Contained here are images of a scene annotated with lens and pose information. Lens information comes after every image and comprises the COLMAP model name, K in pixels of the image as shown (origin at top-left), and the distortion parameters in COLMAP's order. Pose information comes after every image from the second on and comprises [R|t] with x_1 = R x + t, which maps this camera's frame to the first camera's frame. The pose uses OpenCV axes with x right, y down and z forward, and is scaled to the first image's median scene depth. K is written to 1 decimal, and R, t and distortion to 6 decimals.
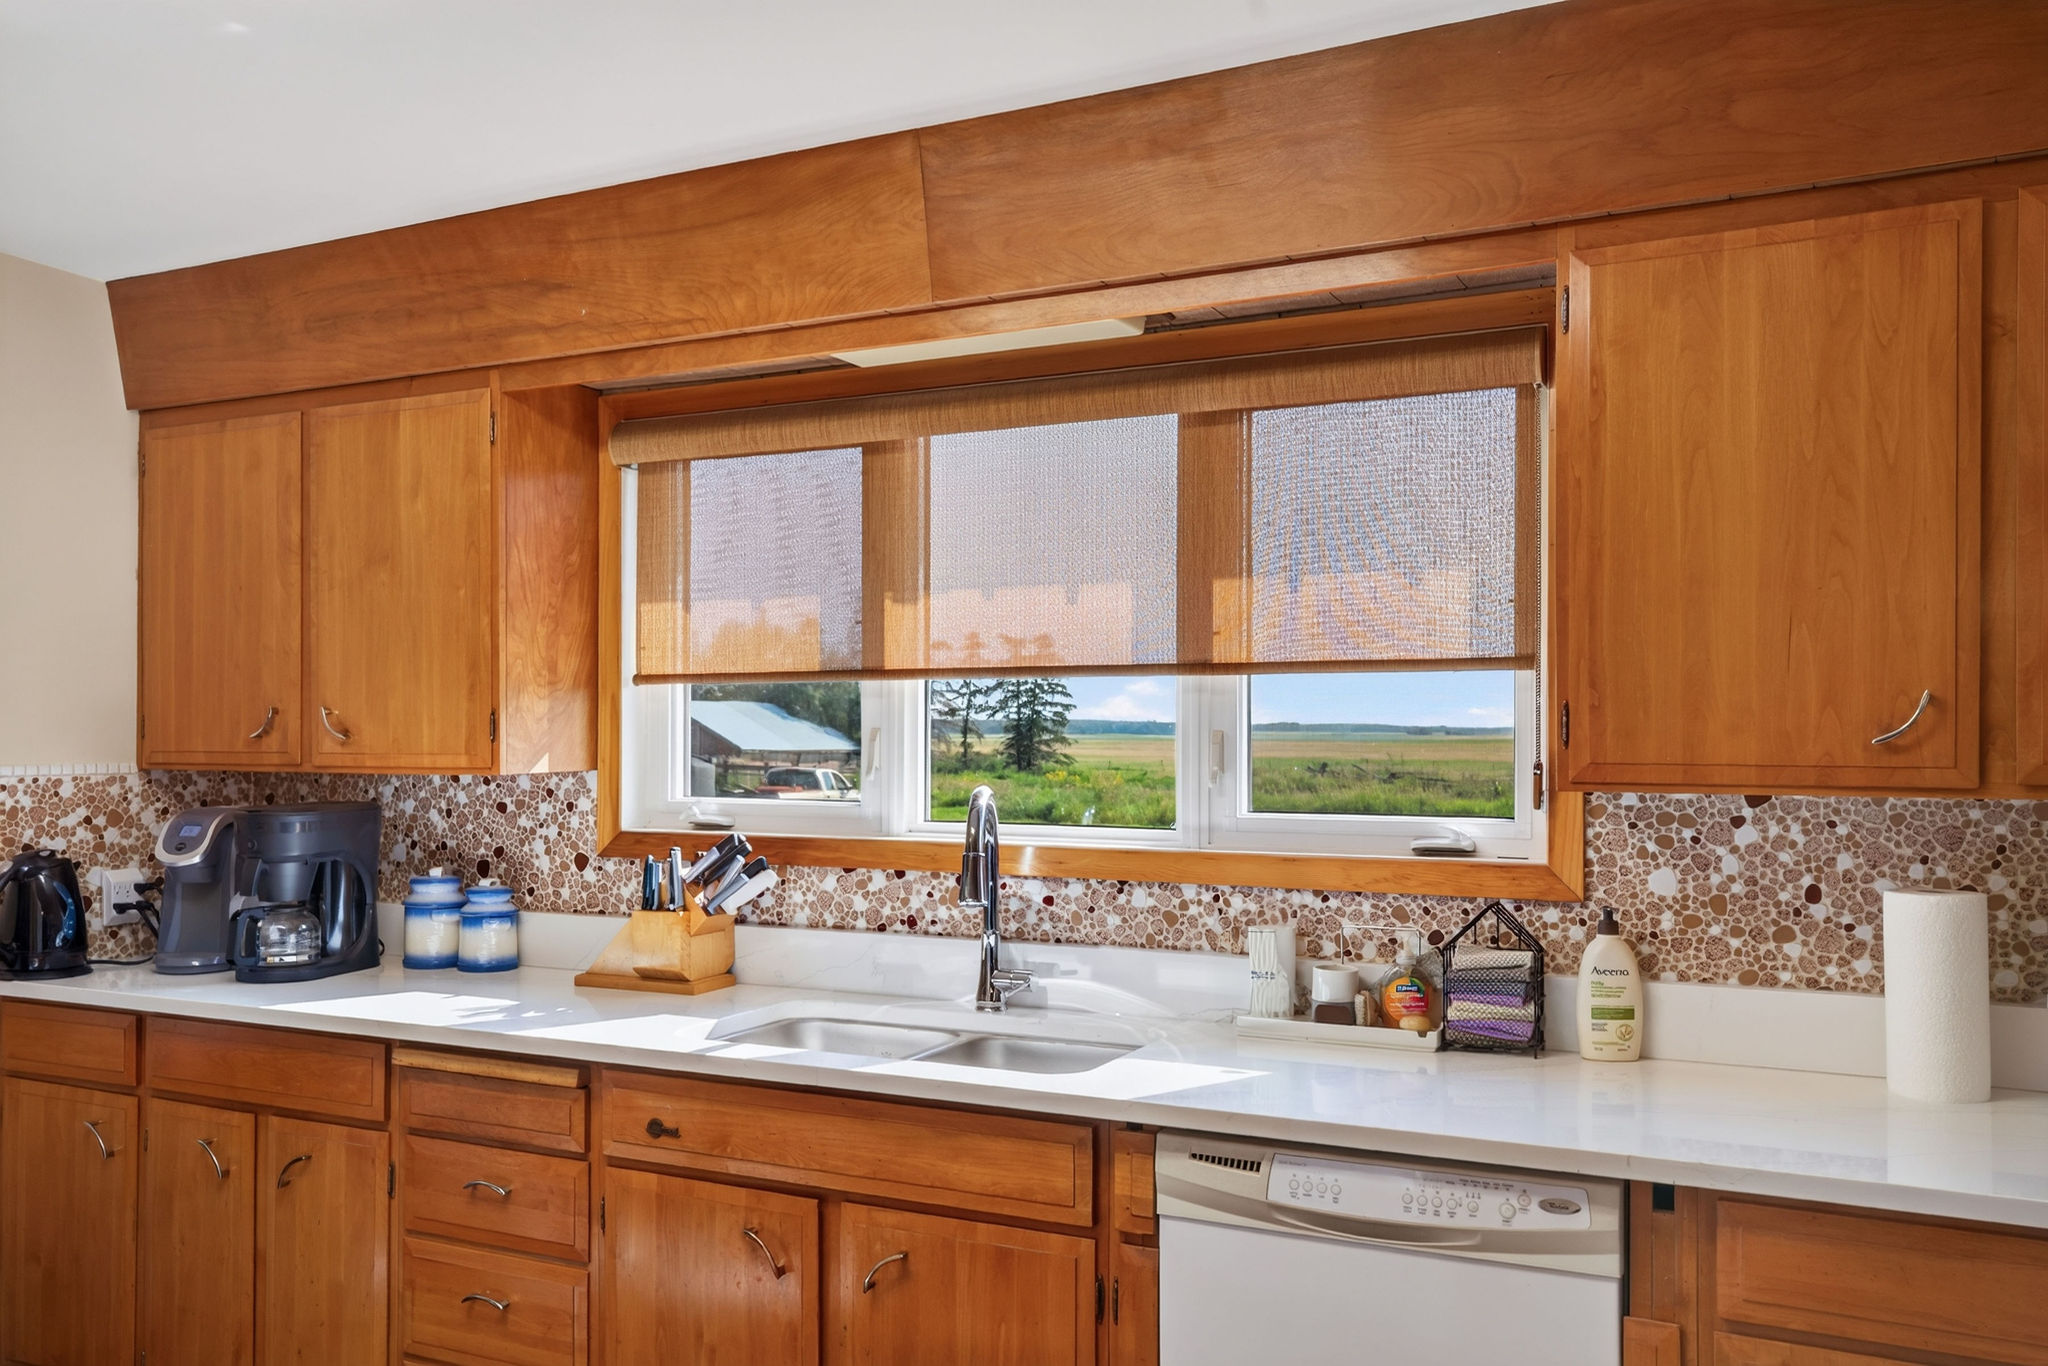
lens RADIAL K [[1639.2, 0, 990.1], [0, 1639.2, 724.3], [0, 0, 1]] dist [0.010263, 0.007398]
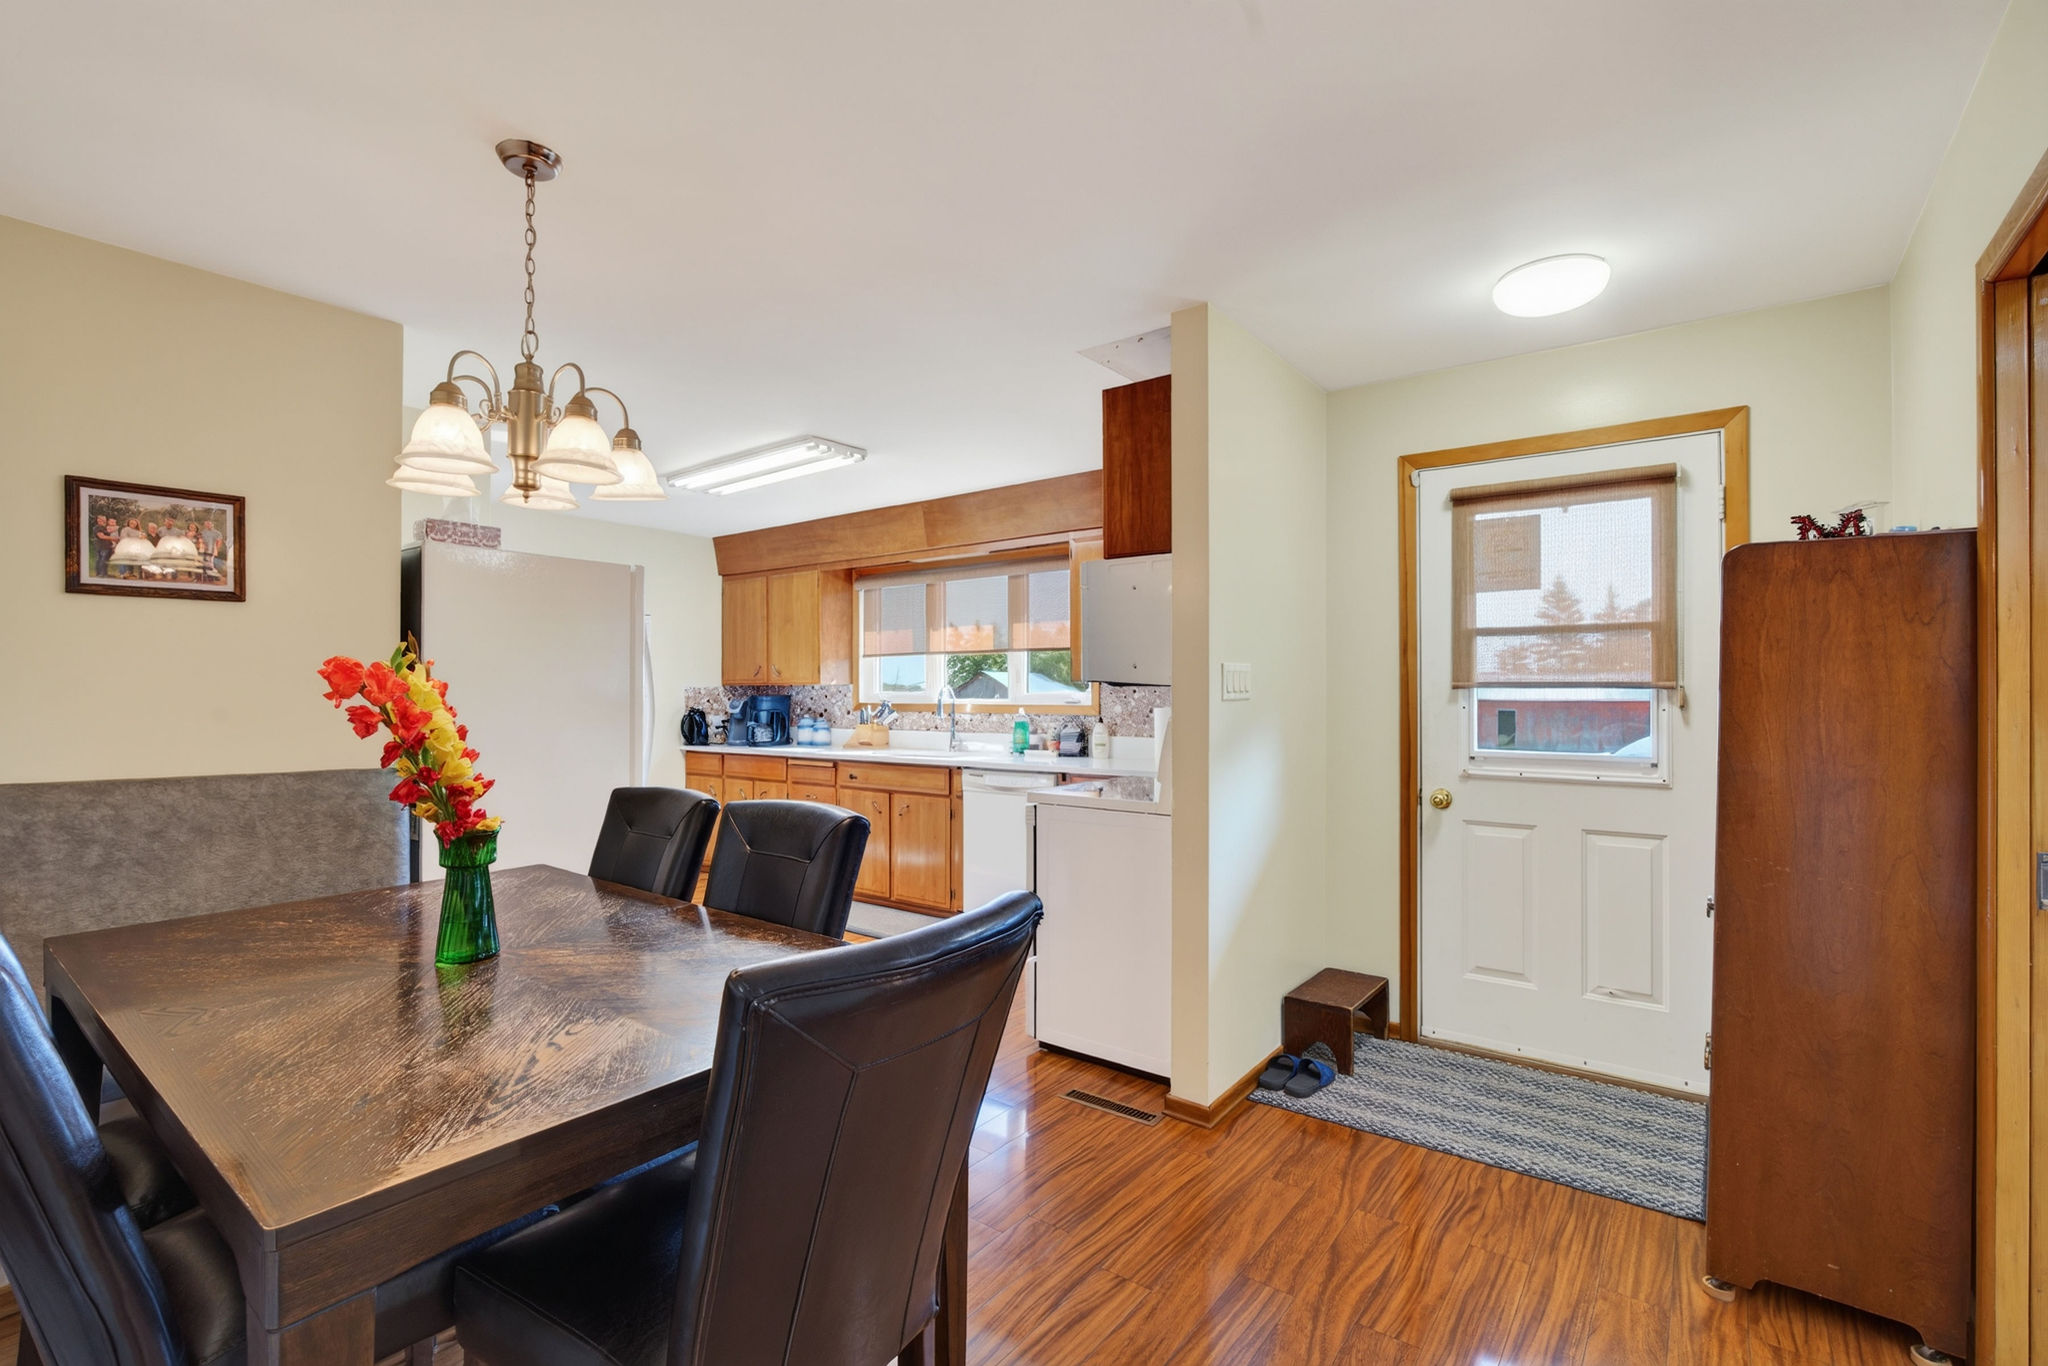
lens RADIAL K [[918.6, 0, 989.8], [0, 918.6, 684.0], [0, 0, 1]] dist [0.001367, 0.000205]
pose [[0.980892, -0.004731, -0.194496, 0.445294], [0.004424, 0.999988, -0.002014, 0.038015], [0.194504, 0.001115, 0.980901, -0.853063]]
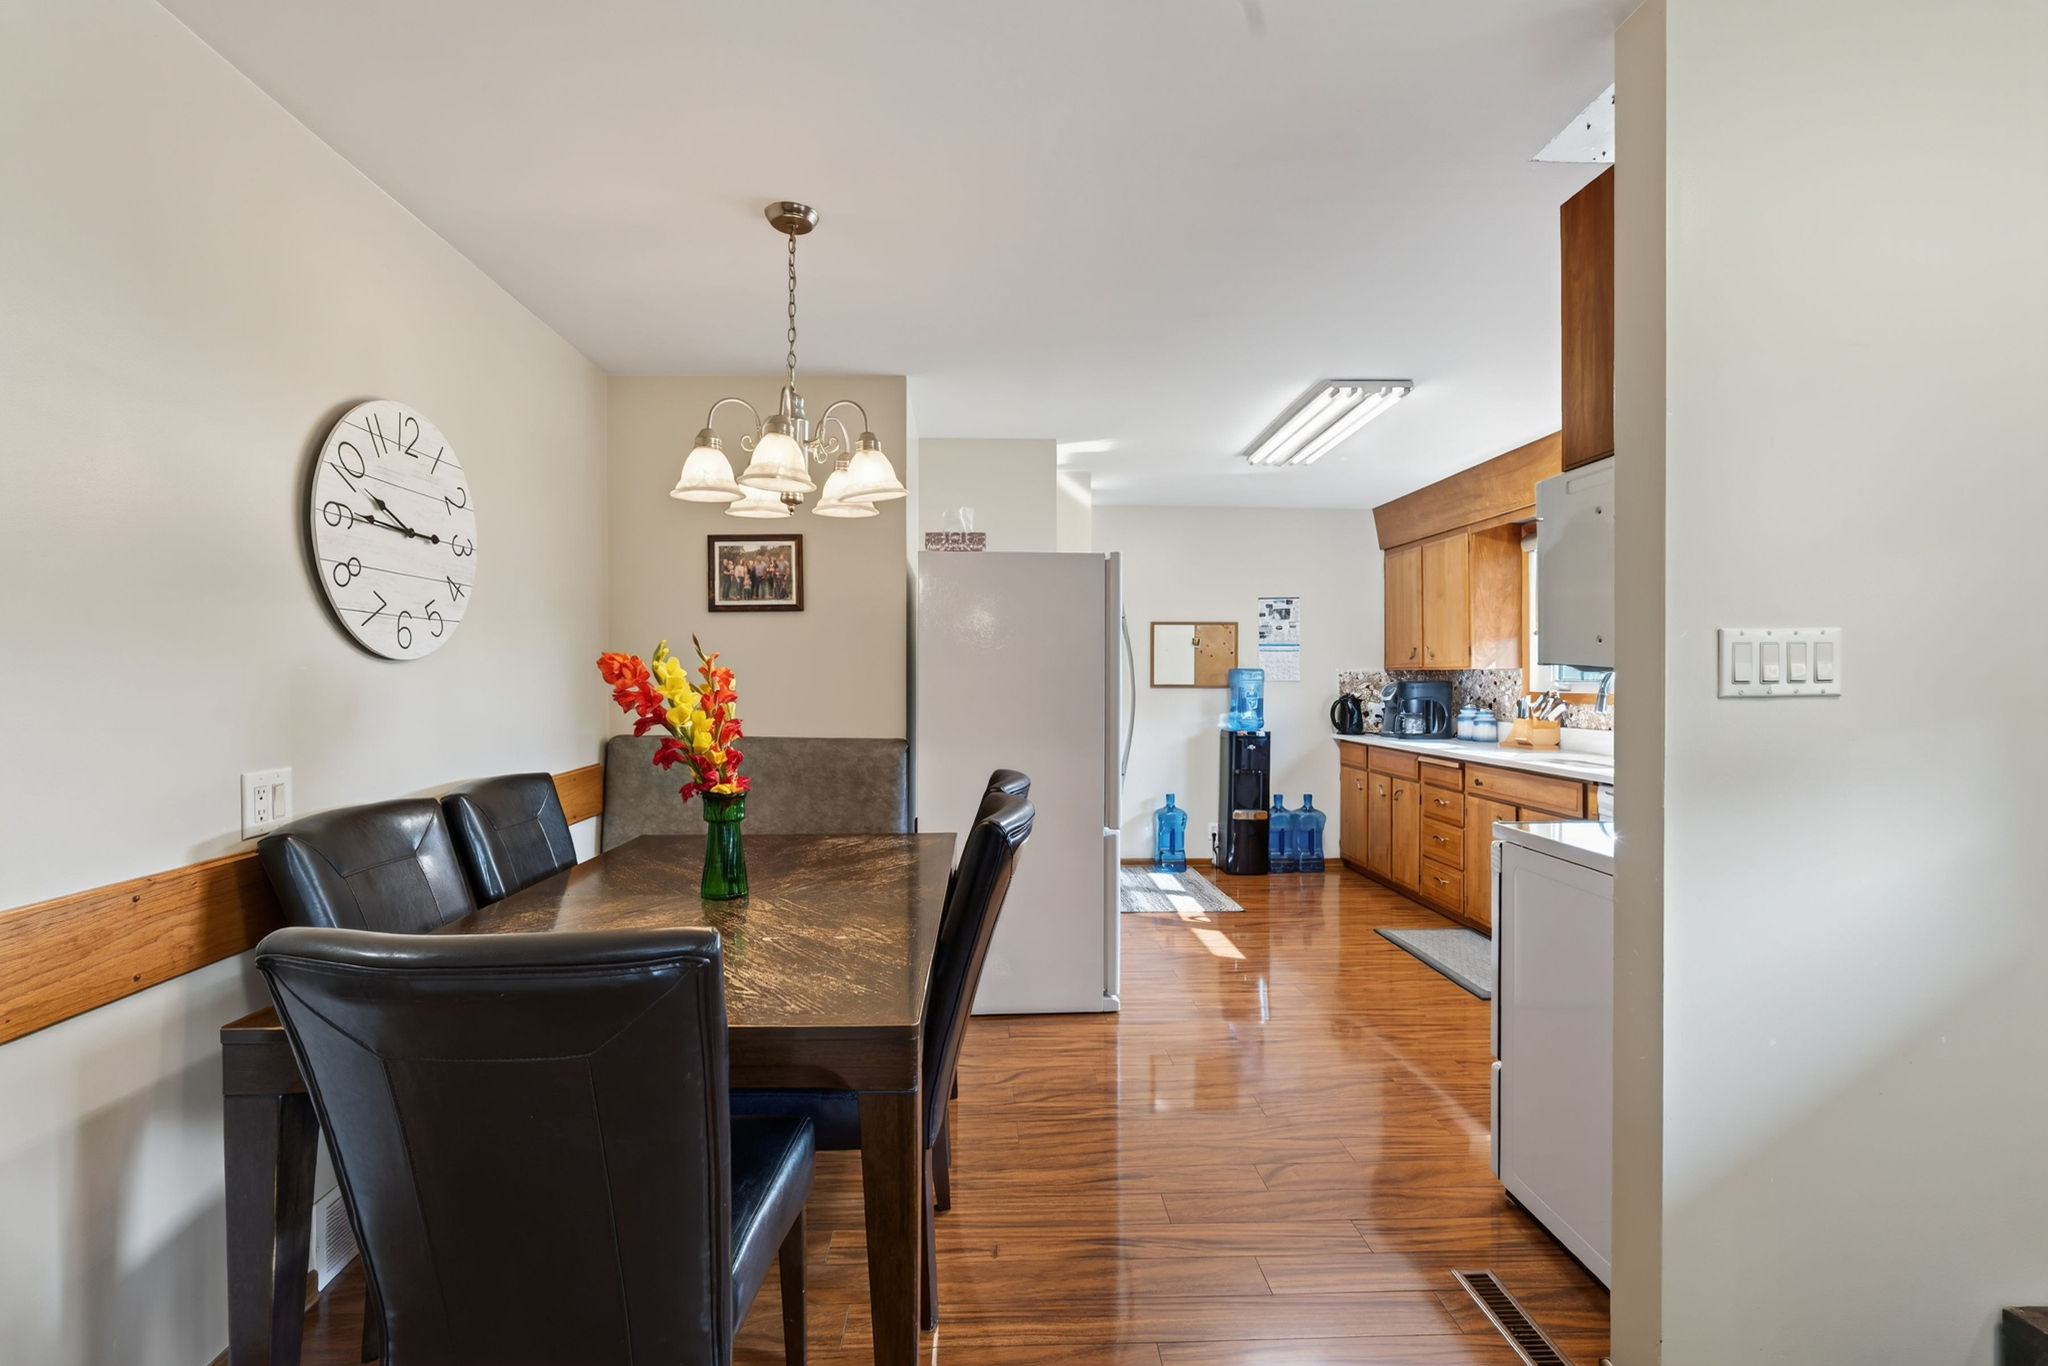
lens RADIAL K [[912.7, 0, 1015.5], [0, 912.7, 671.8], [0, 0, 1]] dist [-0.000440, 0.000211]
pose [[0.493887, -0.005730, -0.869507, 0.734405], [0.006044, 0.999977, -0.003157, 0.038995], [0.869505, -0.003696, 0.493911, -0.493591]]
